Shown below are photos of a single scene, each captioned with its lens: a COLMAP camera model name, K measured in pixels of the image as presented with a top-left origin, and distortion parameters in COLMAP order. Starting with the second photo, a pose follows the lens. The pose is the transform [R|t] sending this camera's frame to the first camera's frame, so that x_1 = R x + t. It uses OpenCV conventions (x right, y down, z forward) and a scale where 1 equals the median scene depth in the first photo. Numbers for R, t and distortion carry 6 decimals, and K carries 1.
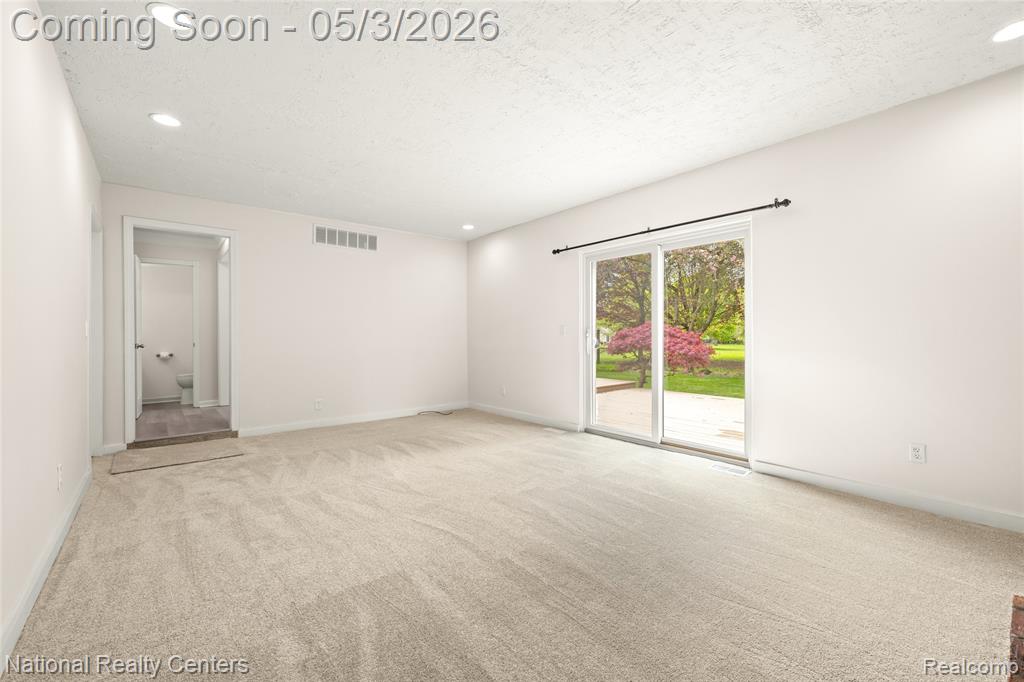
lens RADIAL K [[427.7, 0, 512.7], [0, 427.7, 344.0], [0, 0, 1]] dist [0.001135, 0.000125]
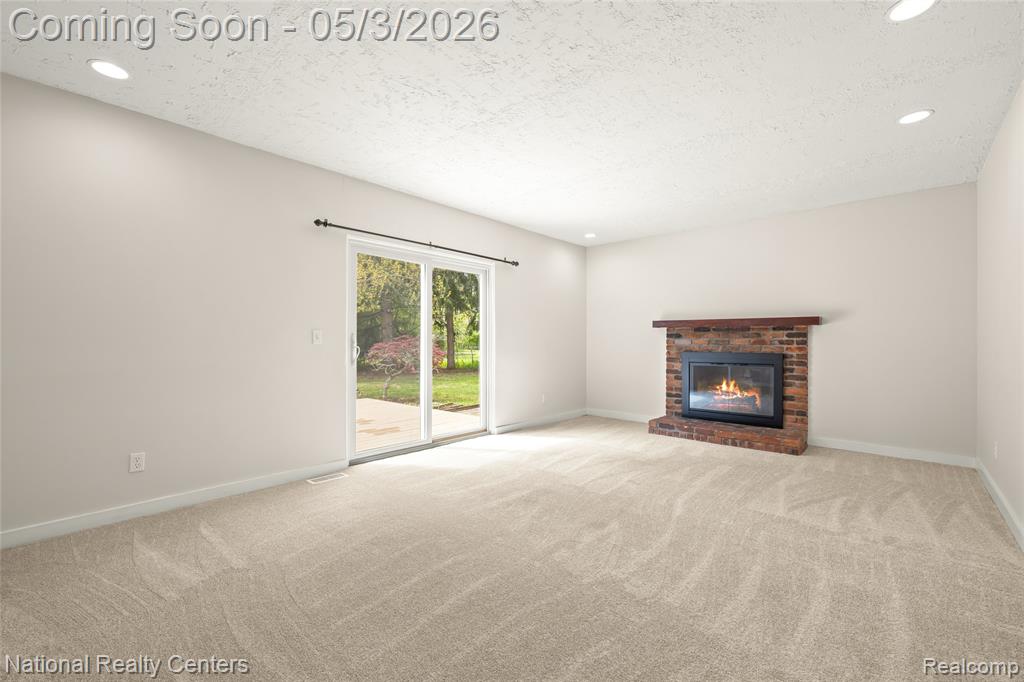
lens RADIAL K [[427.7, 0, 512.7], [0, 427.7, 344.0], [0, 0, 1]] dist [0.001135, 0.000125]
pose [[-0.145435, -0.000445, 0.989368, -0.765441], [0.019088, 0.999813, 0.003255, -0.017892], [-0.989184, 0.019358, -0.145400, 0.958106]]
